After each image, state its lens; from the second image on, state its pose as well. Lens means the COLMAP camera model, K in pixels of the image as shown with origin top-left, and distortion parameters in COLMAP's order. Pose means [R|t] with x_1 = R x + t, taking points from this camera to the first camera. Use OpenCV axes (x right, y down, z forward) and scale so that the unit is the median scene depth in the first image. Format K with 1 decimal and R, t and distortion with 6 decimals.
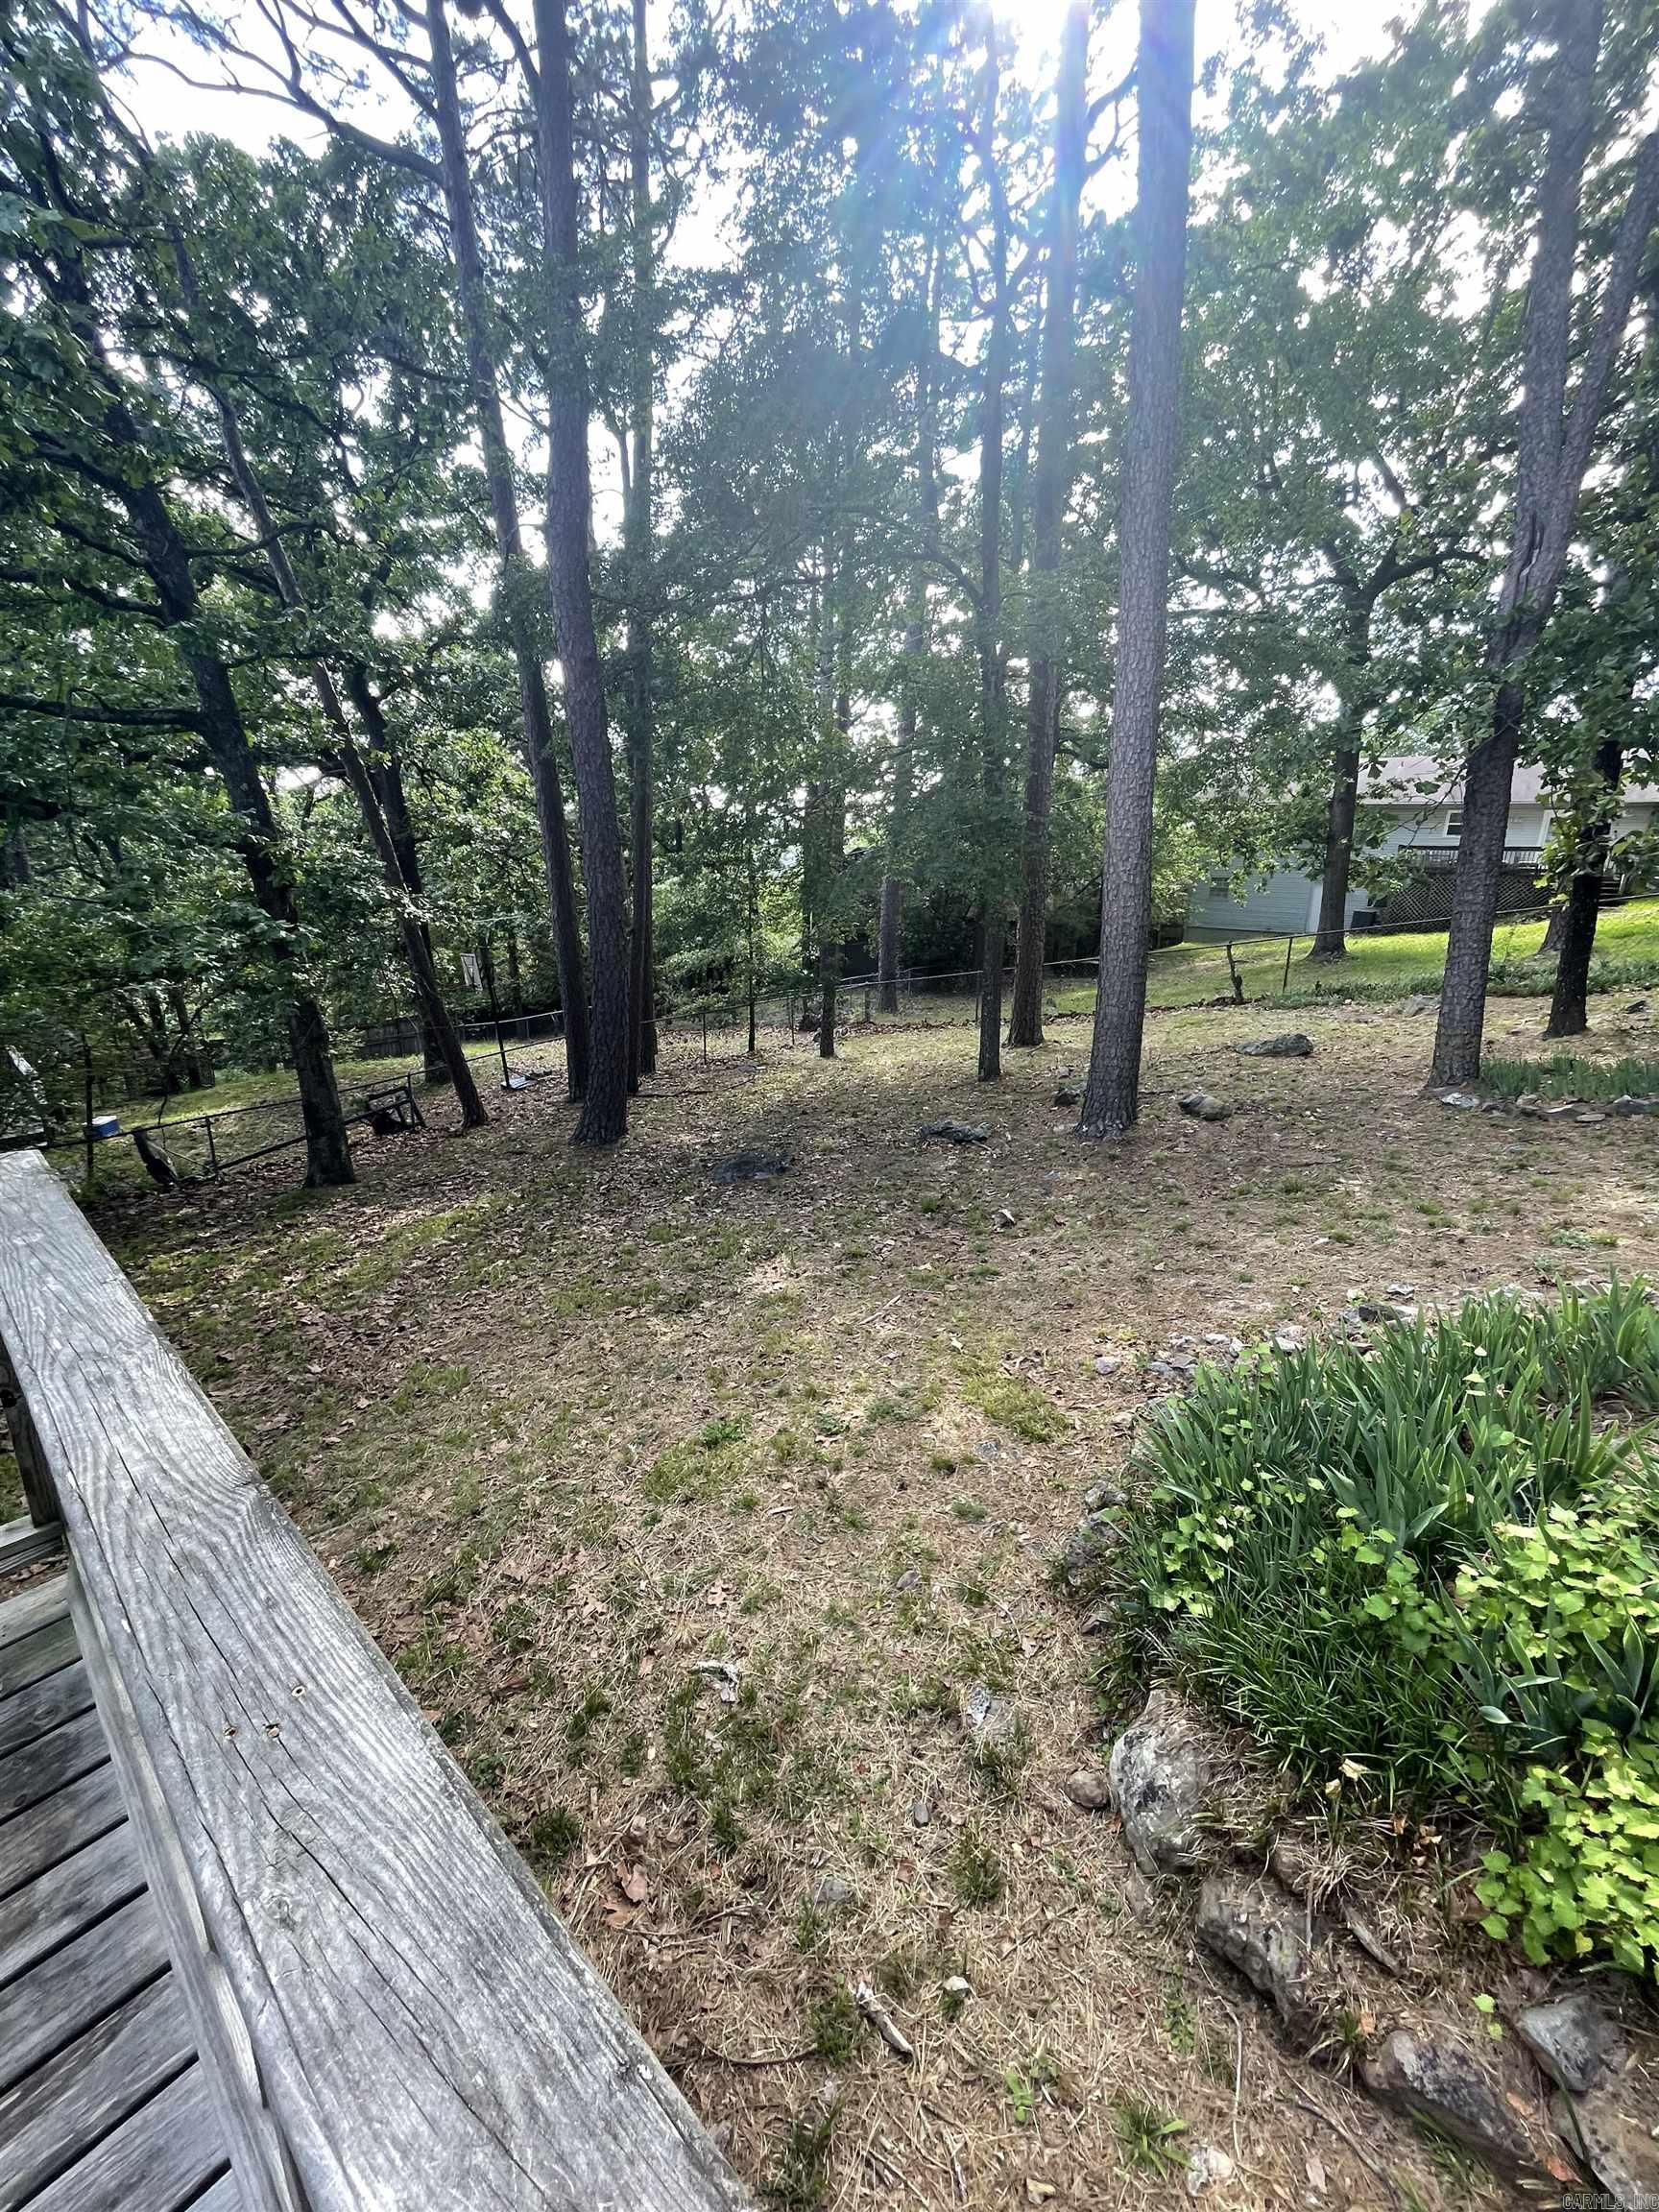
lens RADIAL K [[894.4, 0, 821.9], [0, 894.4, 1105.9], [0, 0, 1]] dist [-0.001373, 0.000487]
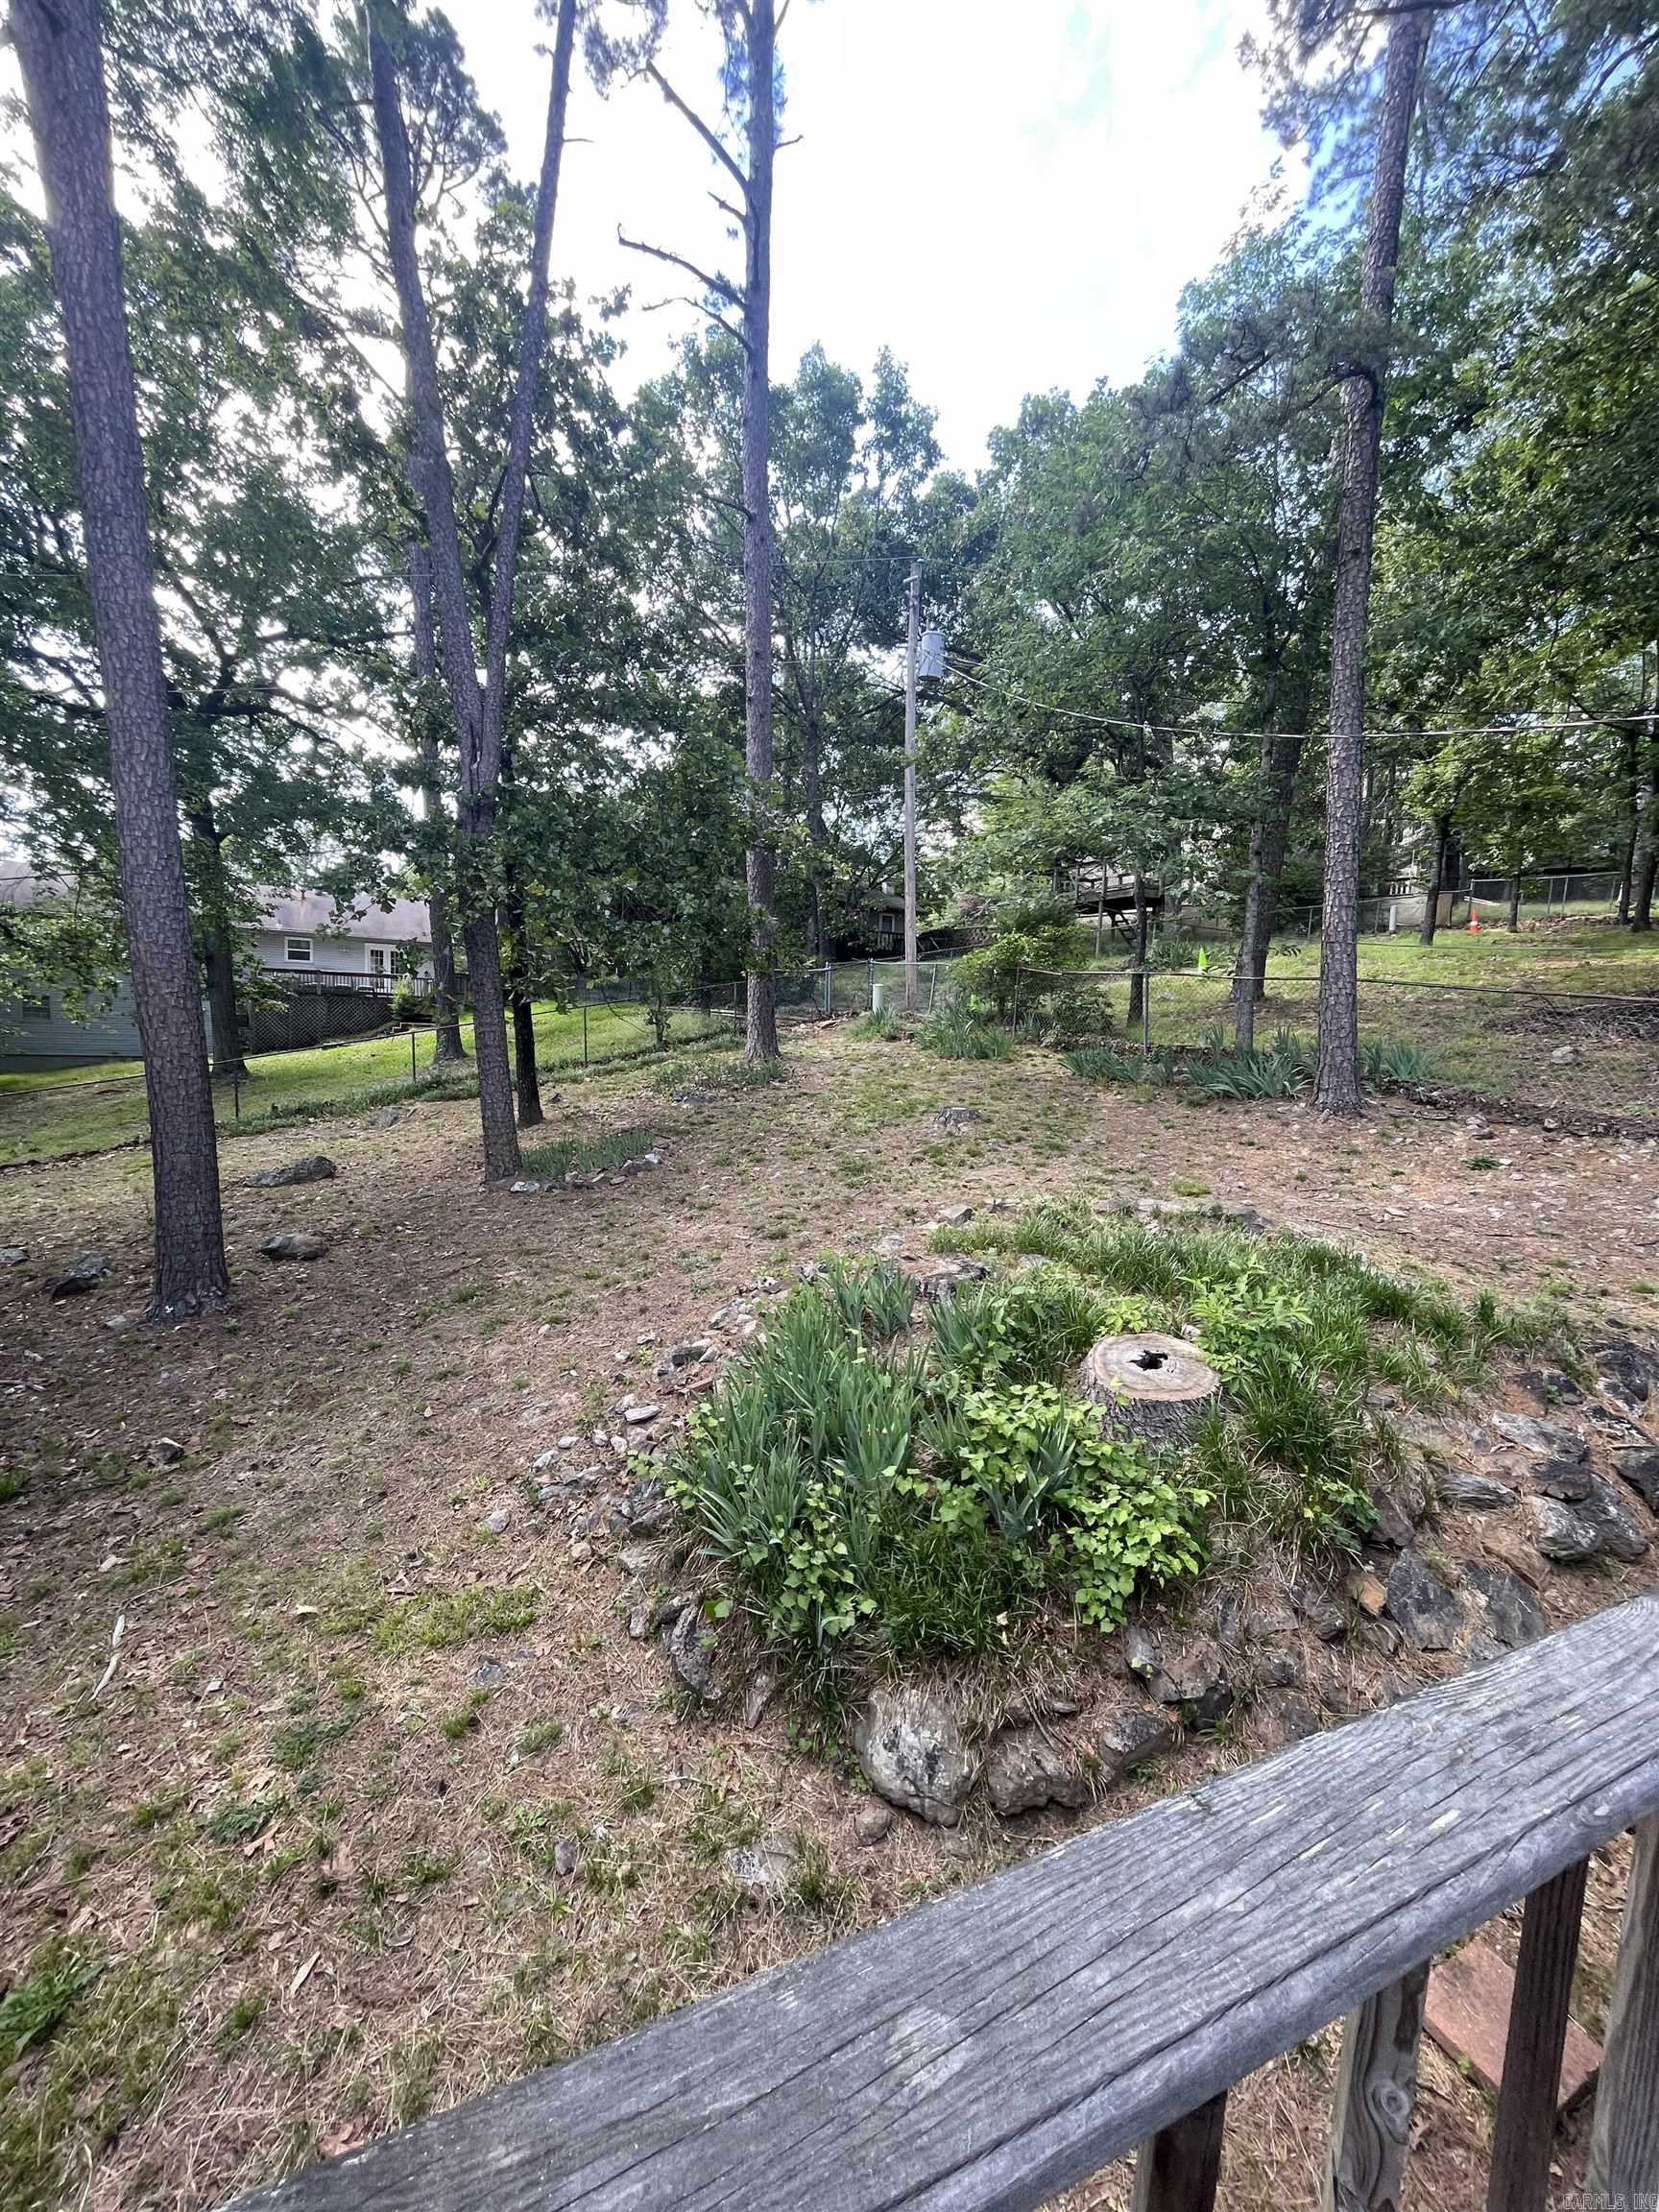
lens RADIAL K [[894.4, 0, 821.5], [0, 894.4, 1107.3], [0, 0, 1]] dist [-0.001373, 0.000487]
pose [[0.386536, -0.097801, 0.917074, -0.343114], [0.212976, 0.976951, 0.014420, -0.068250], [-0.897347, 0.189741, 0.398456, 0.234187]]
